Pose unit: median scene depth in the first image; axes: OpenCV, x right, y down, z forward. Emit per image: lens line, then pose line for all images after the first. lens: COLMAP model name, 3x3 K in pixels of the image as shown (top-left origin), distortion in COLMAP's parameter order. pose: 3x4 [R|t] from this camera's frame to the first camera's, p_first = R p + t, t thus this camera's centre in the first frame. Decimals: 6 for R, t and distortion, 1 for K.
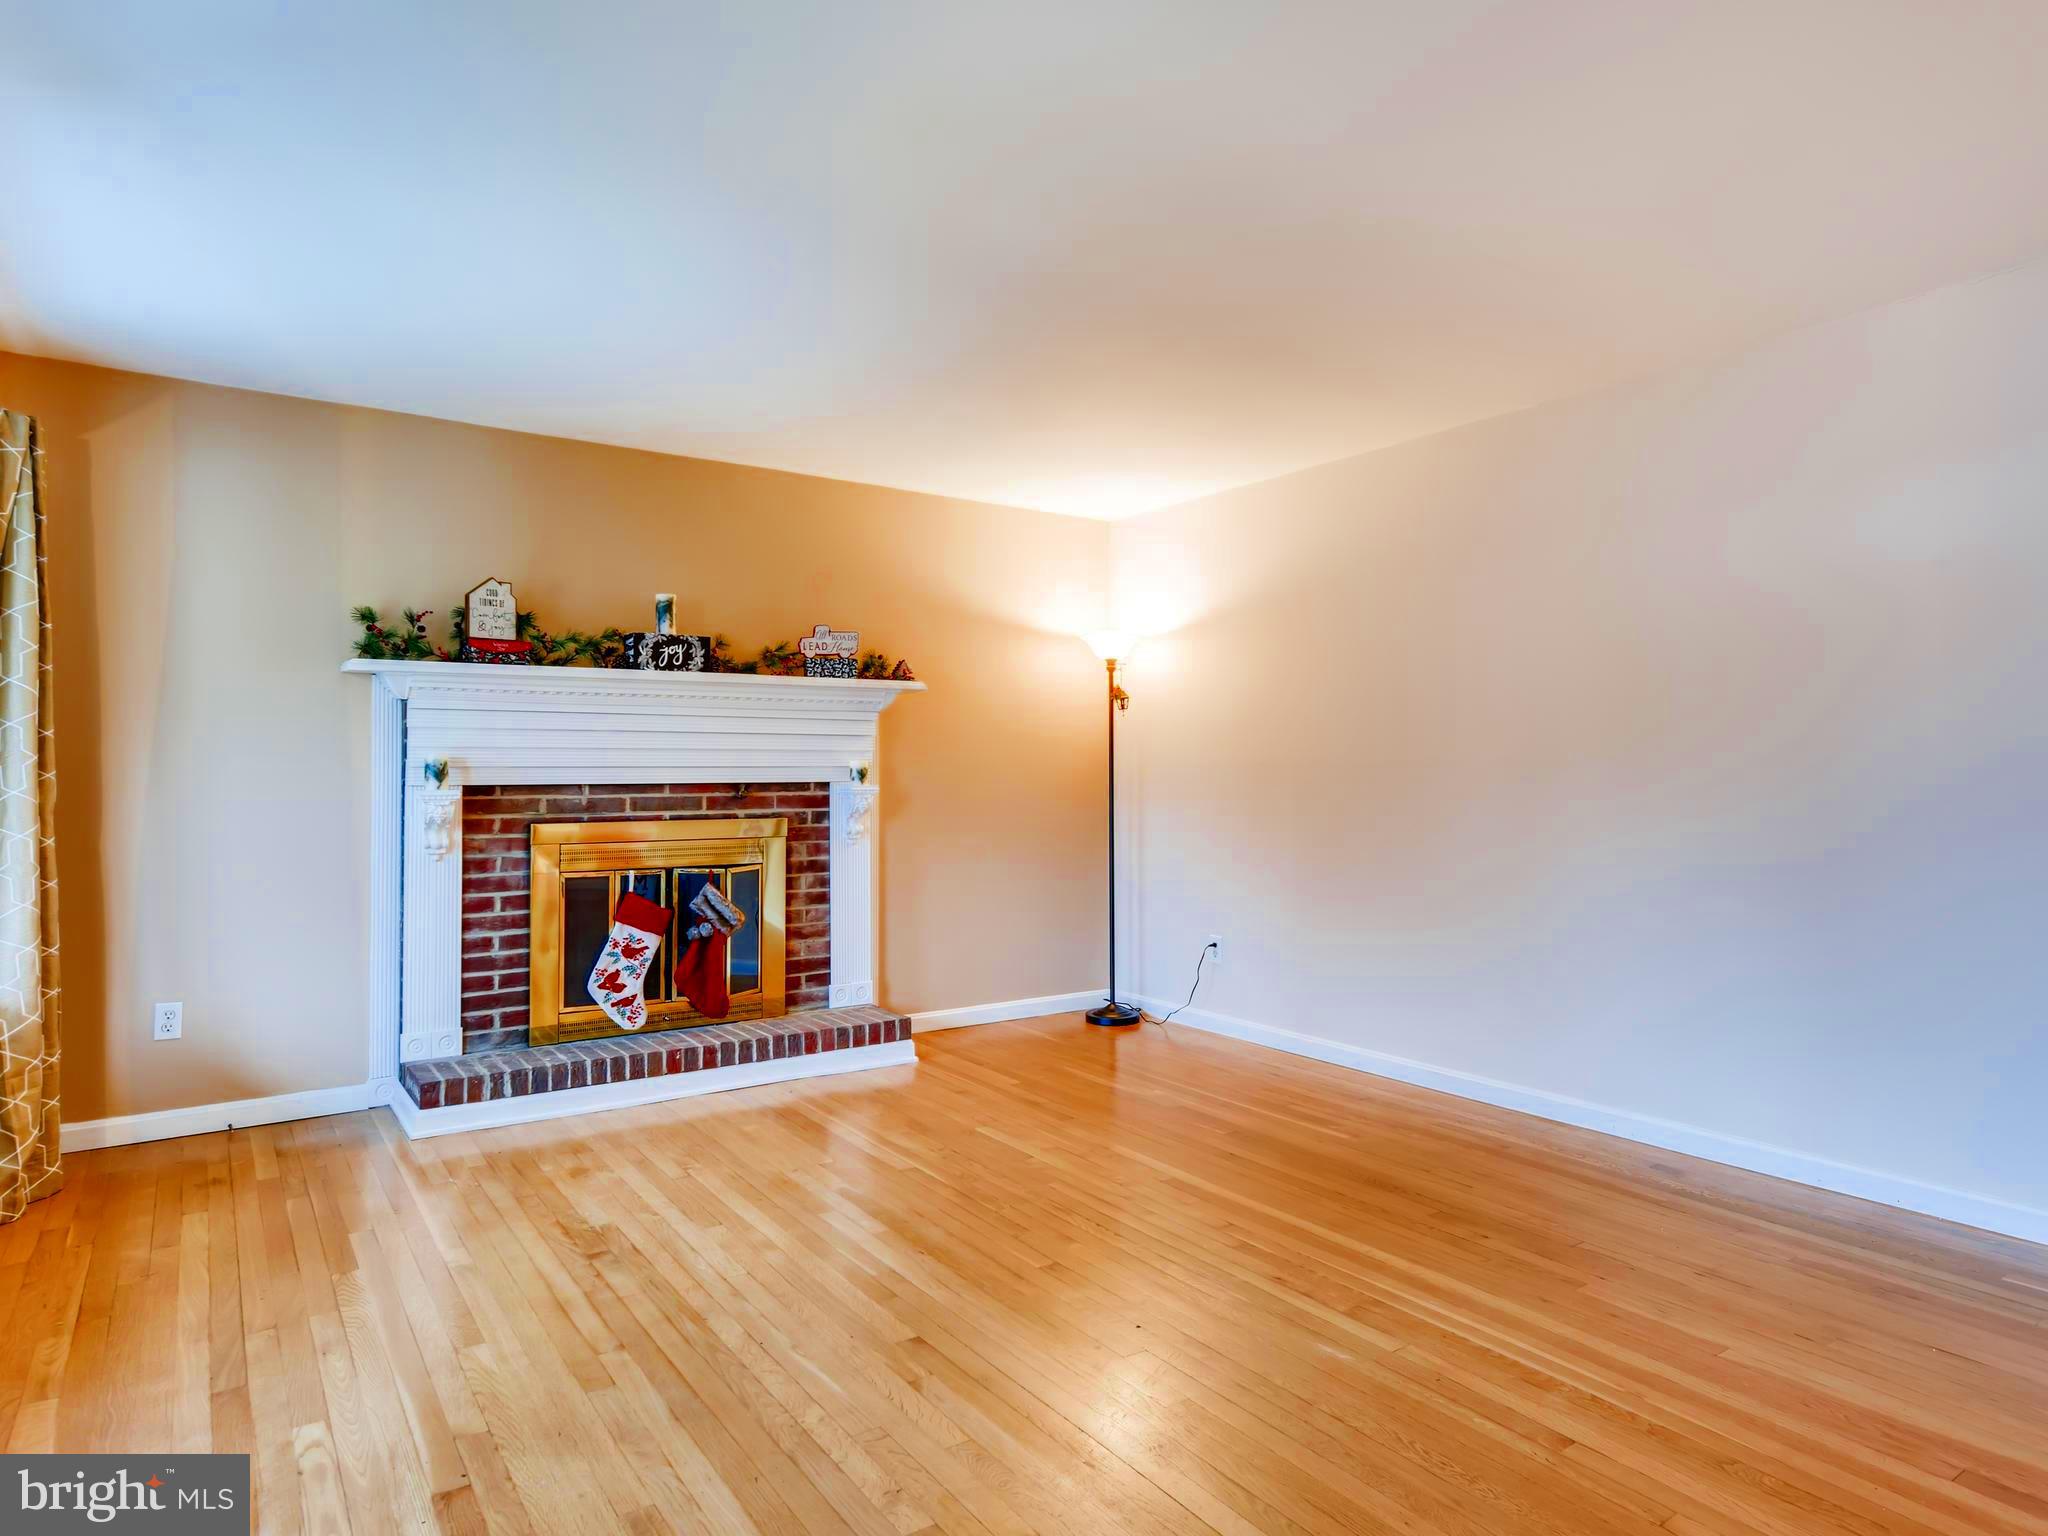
lens RADIAL K [[1166.3, 0, 1017.2], [0, 1166.3, 760.5], [0, 0, 1]] dist [-0.005697, 0.009270]
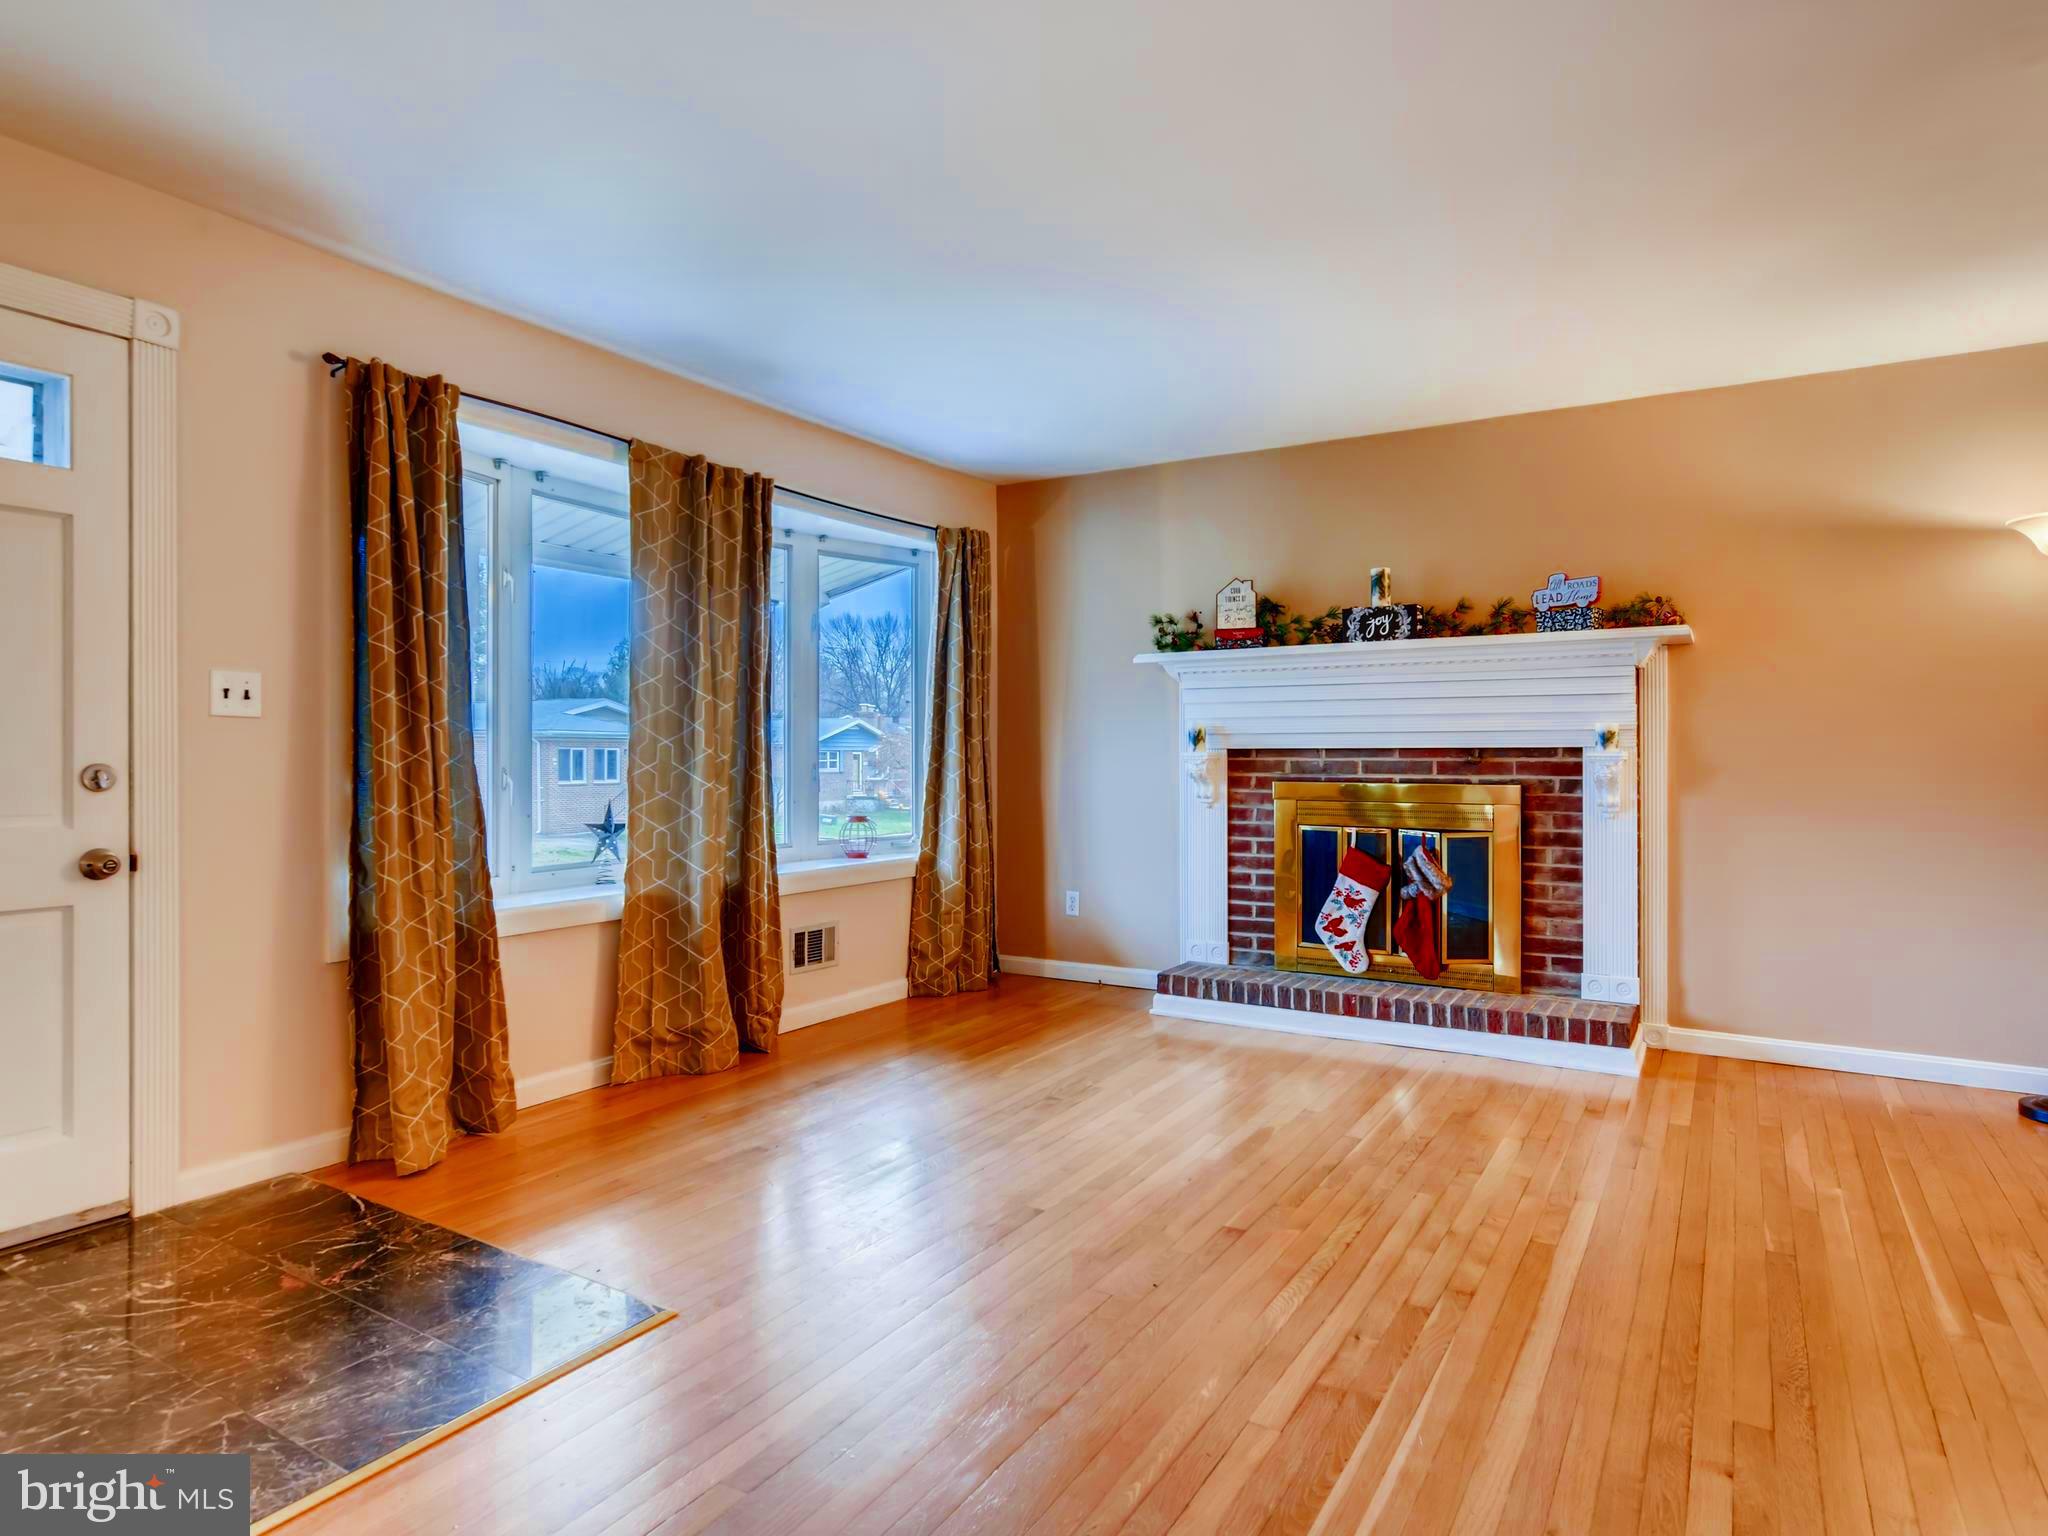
lens RADIAL K [[1166.3, 0, 1038.7], [0, 1166.3, 777.1], [0, 0, 1]] dist [-0.005697, 0.009270]
pose [[0.427390, 0.024701, -0.903730, 0.523305], [0.012570, 0.999368, 0.033260, 0.007076], [0.903980, -0.025575, 0.426809, 0.268130]]
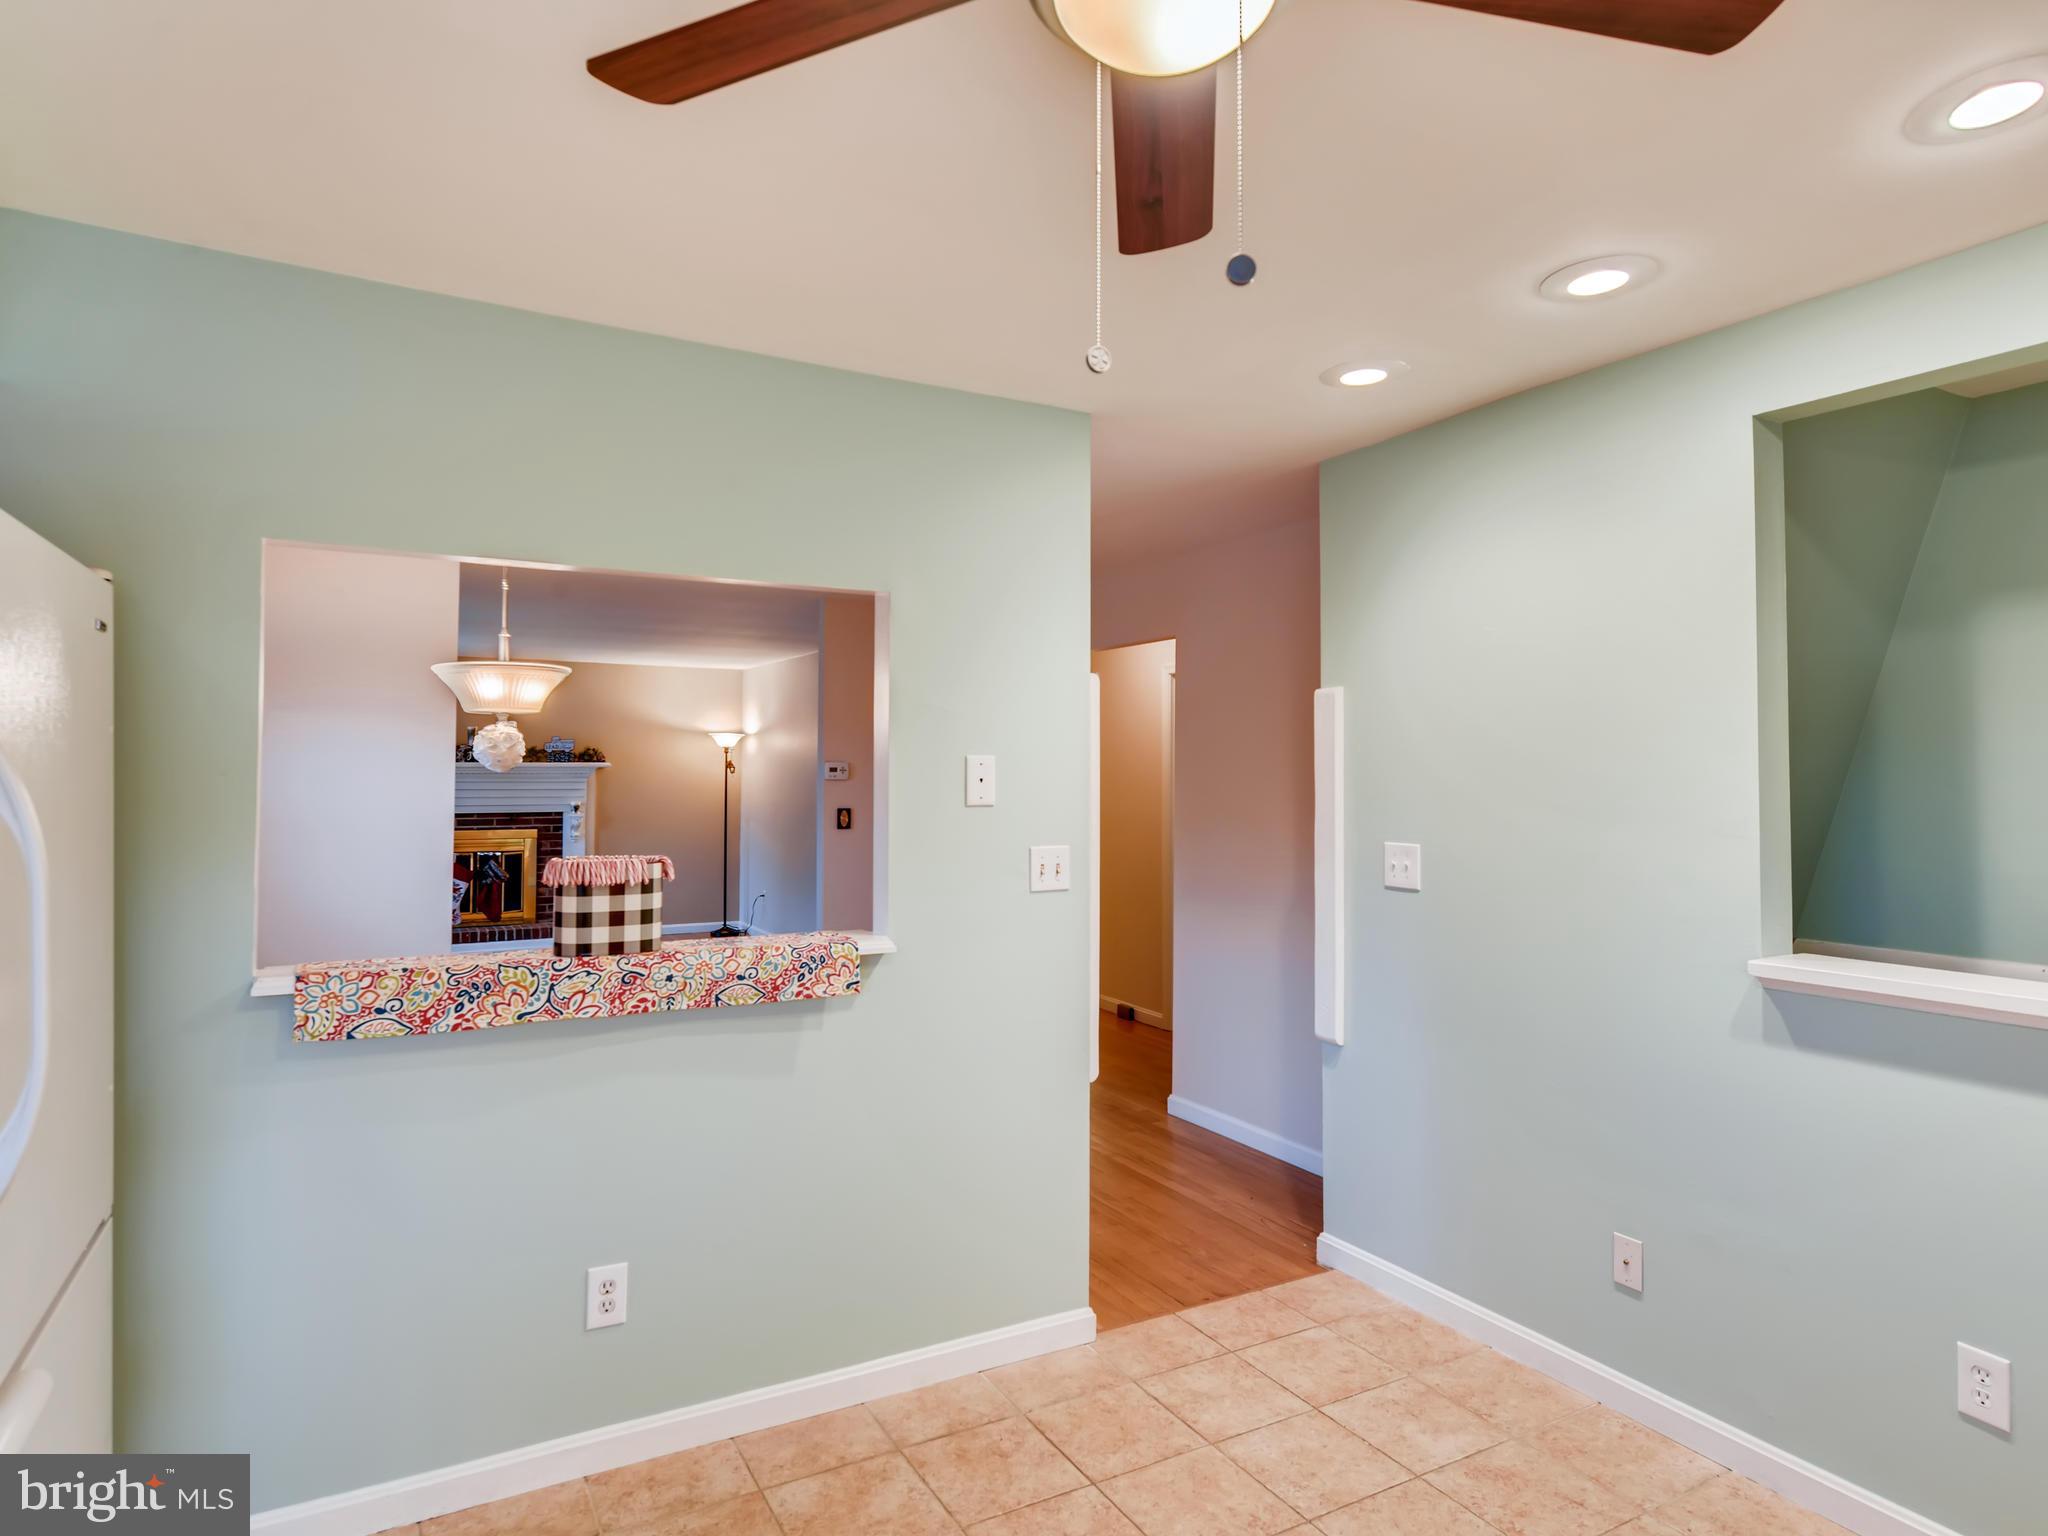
lens RADIAL K [[1166.3, 0, 1020.1], [0, 1166.3, 757.8], [0, 0, 1]] dist [-0.005697, 0.009270]
pose [[0.995410, 0.002702, -0.095664, 0.934556], [-0.003241, 0.999980, -0.005480, -0.076102], [0.095647, 0.005765, 0.995399, -1.081790]]
